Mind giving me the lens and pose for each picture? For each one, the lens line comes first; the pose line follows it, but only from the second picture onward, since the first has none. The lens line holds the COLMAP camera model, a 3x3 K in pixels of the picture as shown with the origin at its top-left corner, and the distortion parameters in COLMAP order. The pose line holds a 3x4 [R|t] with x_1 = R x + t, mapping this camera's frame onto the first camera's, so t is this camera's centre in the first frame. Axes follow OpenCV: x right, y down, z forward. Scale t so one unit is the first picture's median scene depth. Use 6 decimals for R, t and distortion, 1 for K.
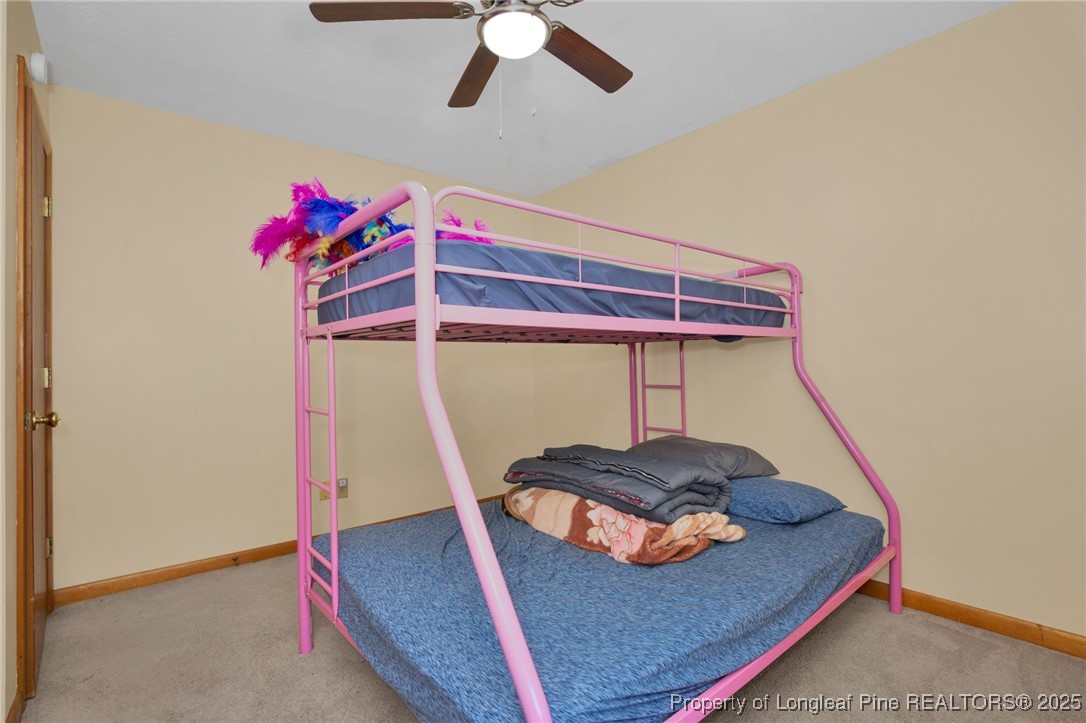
lens RADIAL K [[506.6, 0, 543.0], [0, 506.6, 361.5], [0, 0, 1]] dist [-0.034357, -0.000324]
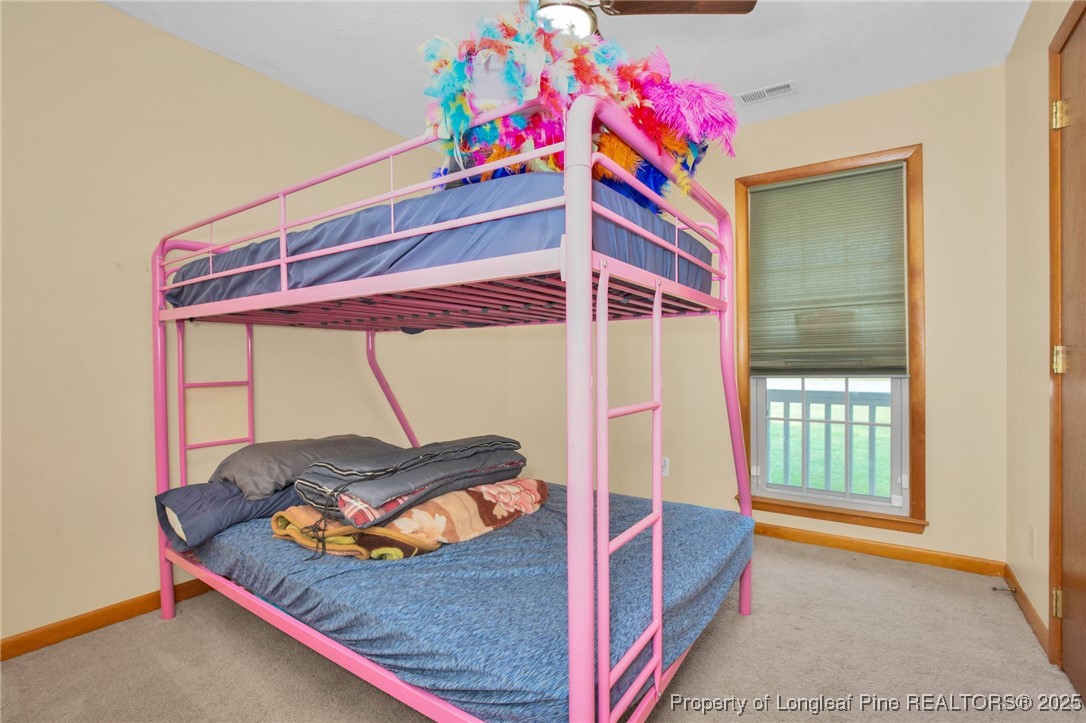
lens RADIAL K [[506.6, 0, 543.0], [0, 506.6, 361.5], [0, 0, 1]] dist [-0.034357, -0.000324]
pose [[-0.274741, 0.013148, 0.961428, -0.690703], [-0.000594, 0.999904, -0.013844, 0.030411], [-0.961518, -0.004375, -0.274707, 0.871560]]
